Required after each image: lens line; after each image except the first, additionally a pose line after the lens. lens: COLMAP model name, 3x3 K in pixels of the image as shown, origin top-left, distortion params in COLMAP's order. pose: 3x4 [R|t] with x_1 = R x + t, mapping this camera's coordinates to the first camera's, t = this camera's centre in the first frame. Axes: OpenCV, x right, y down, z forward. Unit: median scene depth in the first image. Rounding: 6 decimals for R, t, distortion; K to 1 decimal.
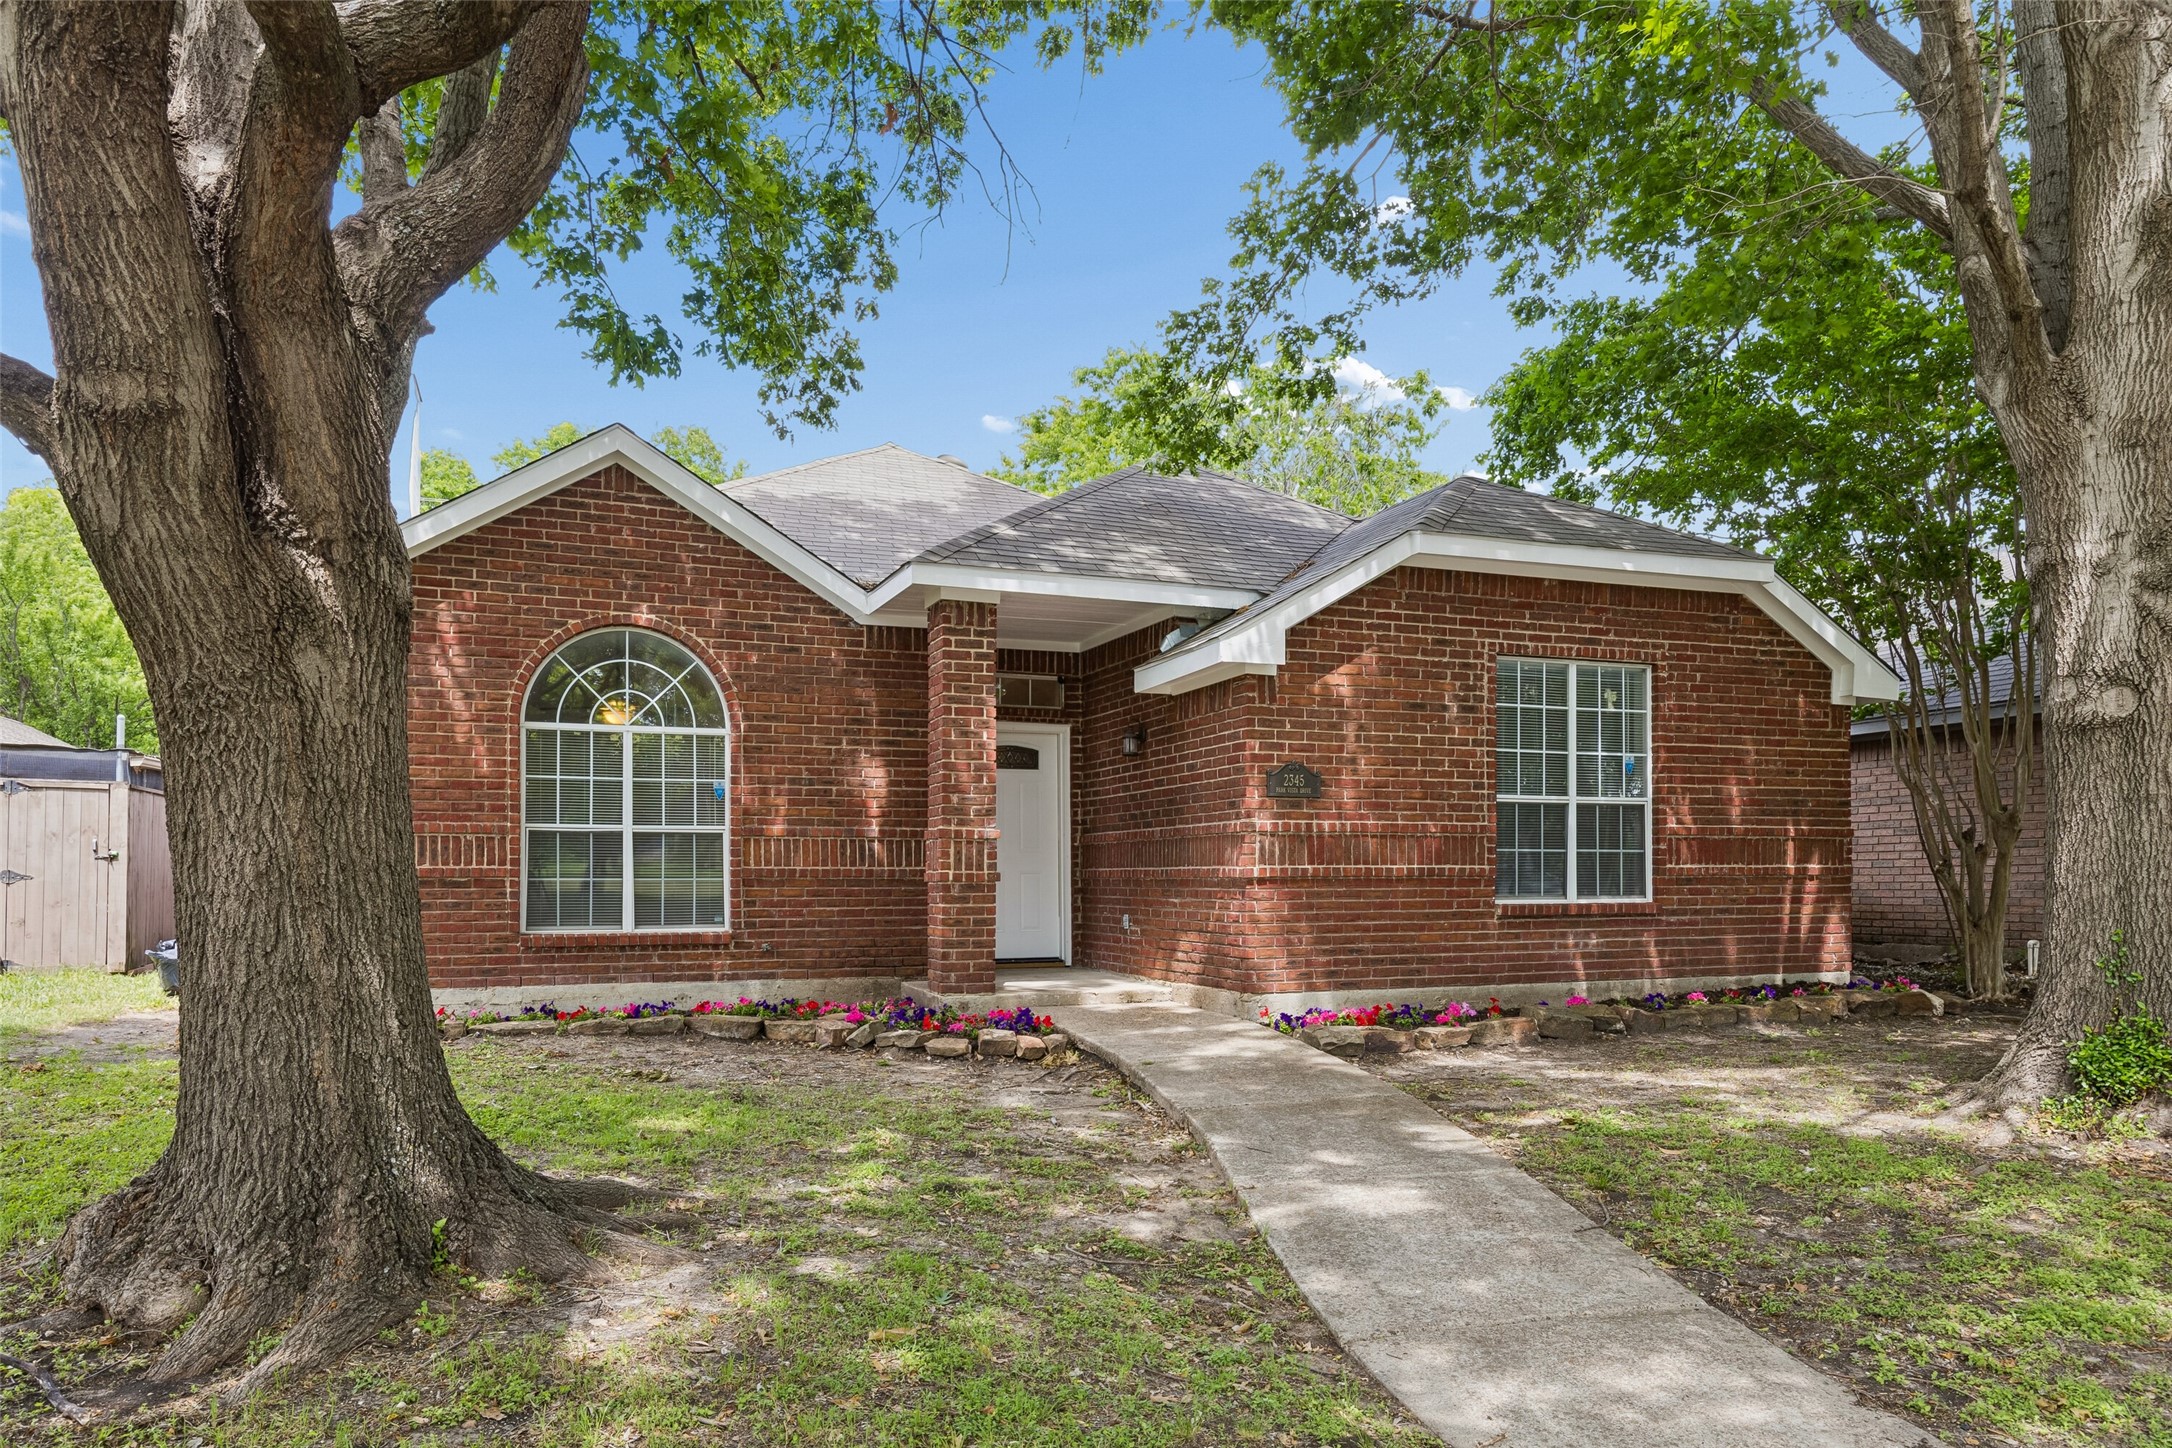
lens RADIAL K [[1461.9, 0, 1085.9], [0, 1461.9, 828.8], [0, 0, 1]] dist [-0.001955, 0.001430]
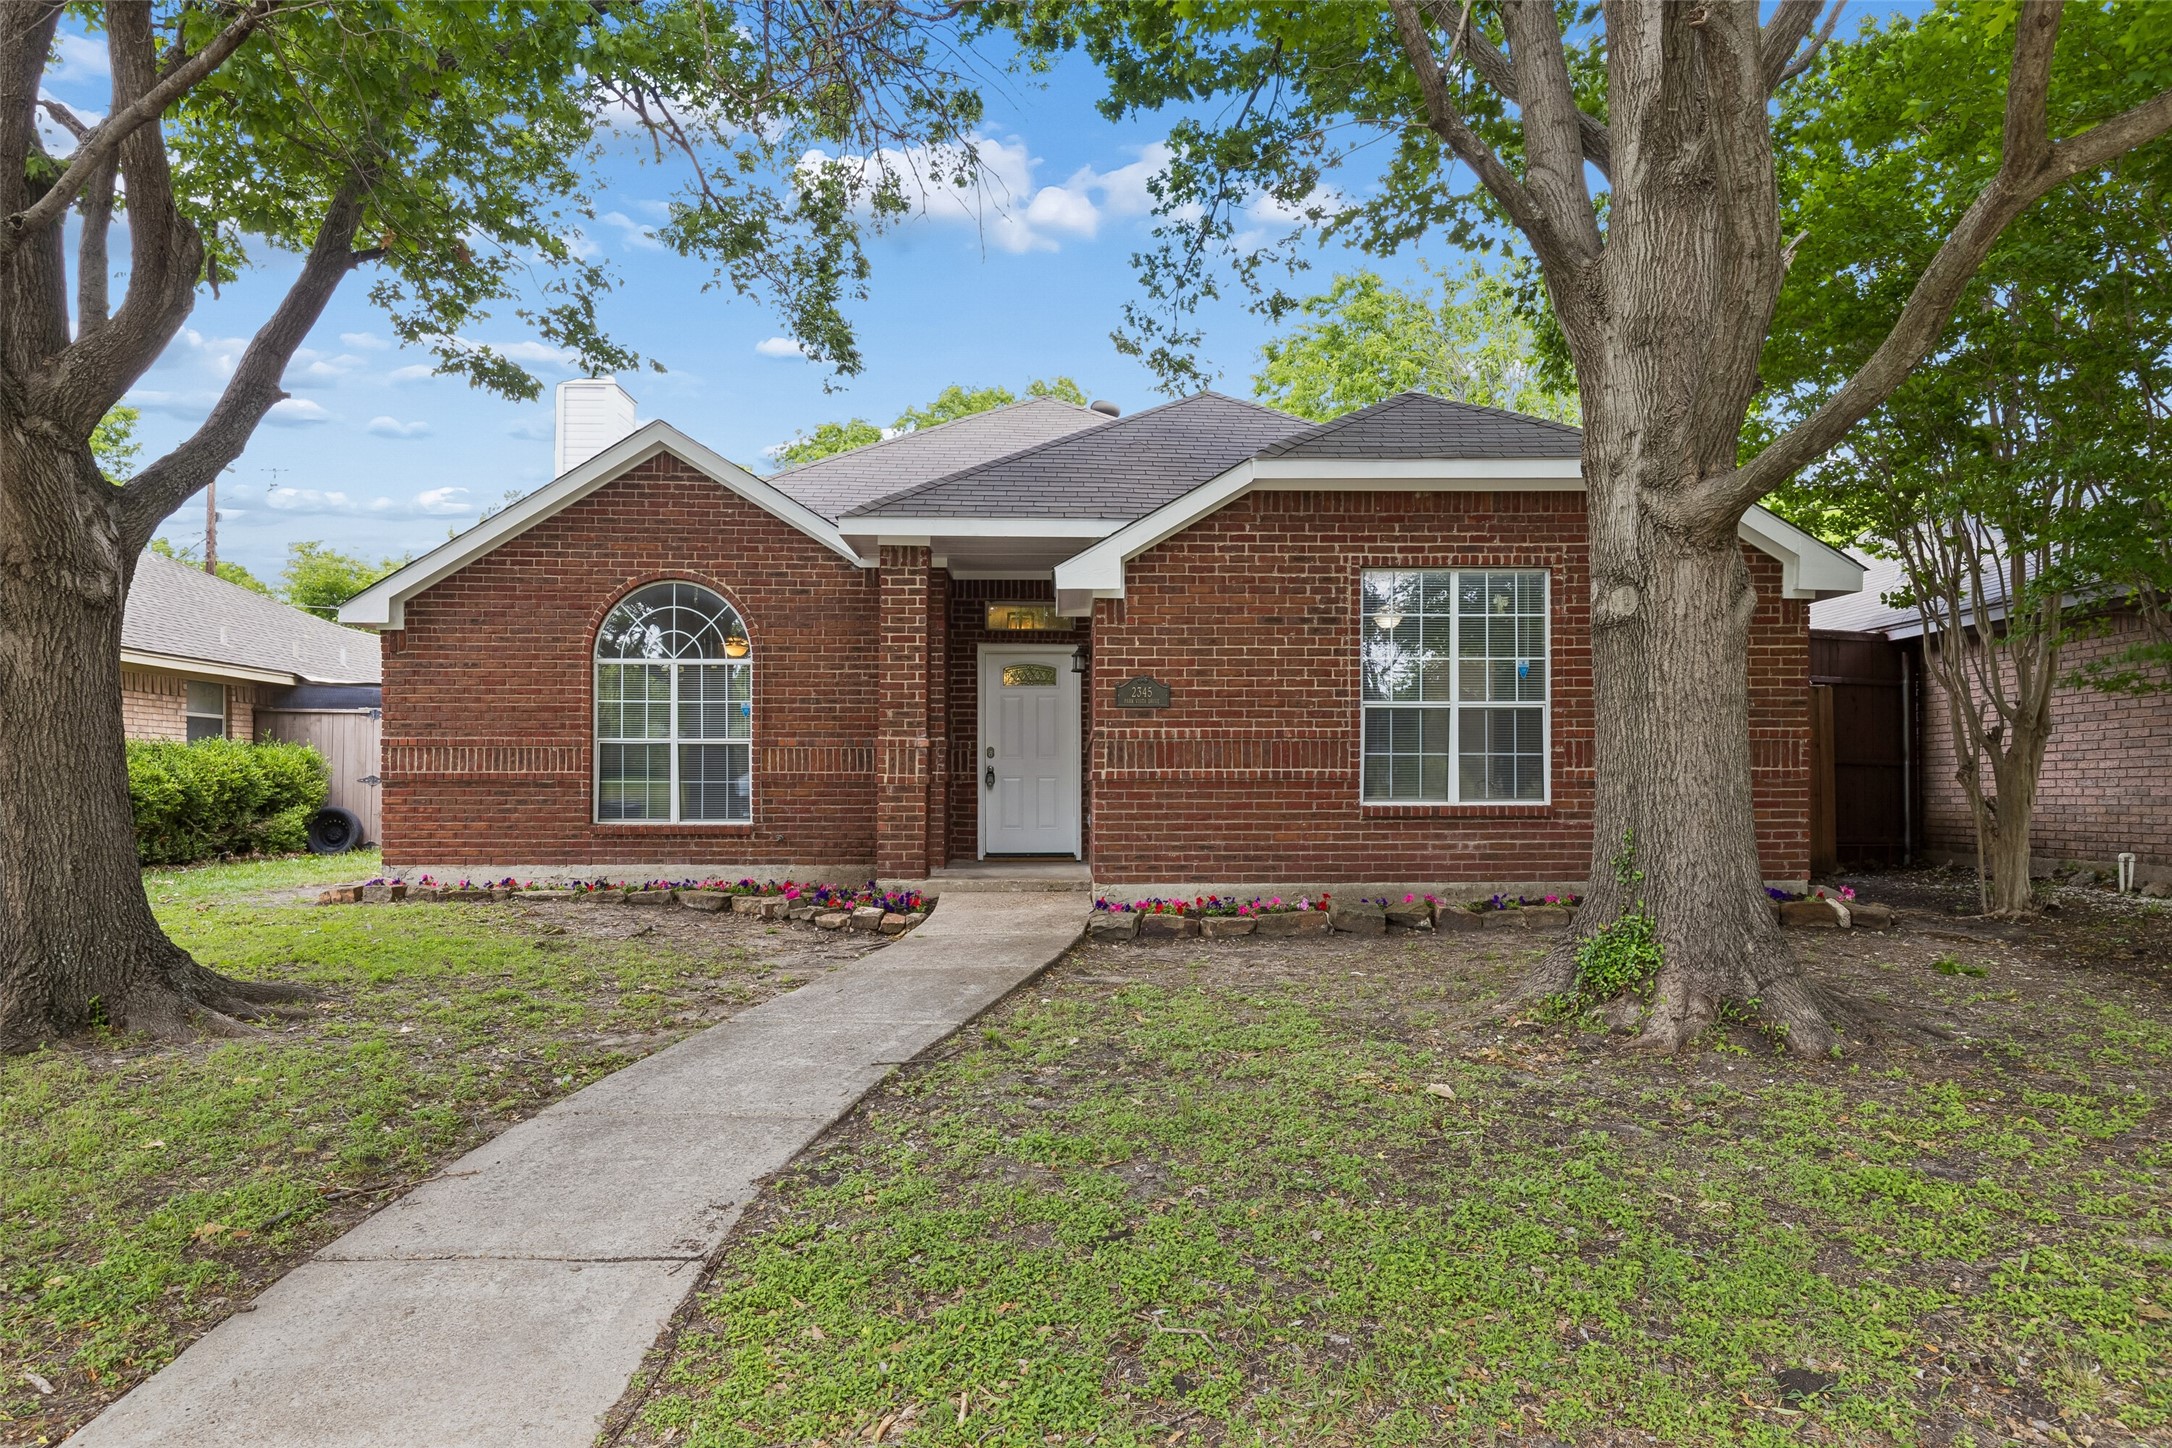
lens RADIAL K [[1426.8, 0, 1086.0], [0, 1426.8, 724.0], [0, 0, 1]] dist [-0.001493, 0.000930]
pose [[0.940173, -0.013414, -0.340434, 0.442054], [0.009742, 0.999875, -0.012493, 0.003901], [0.340559, 0.008429, 0.940185, -0.028791]]
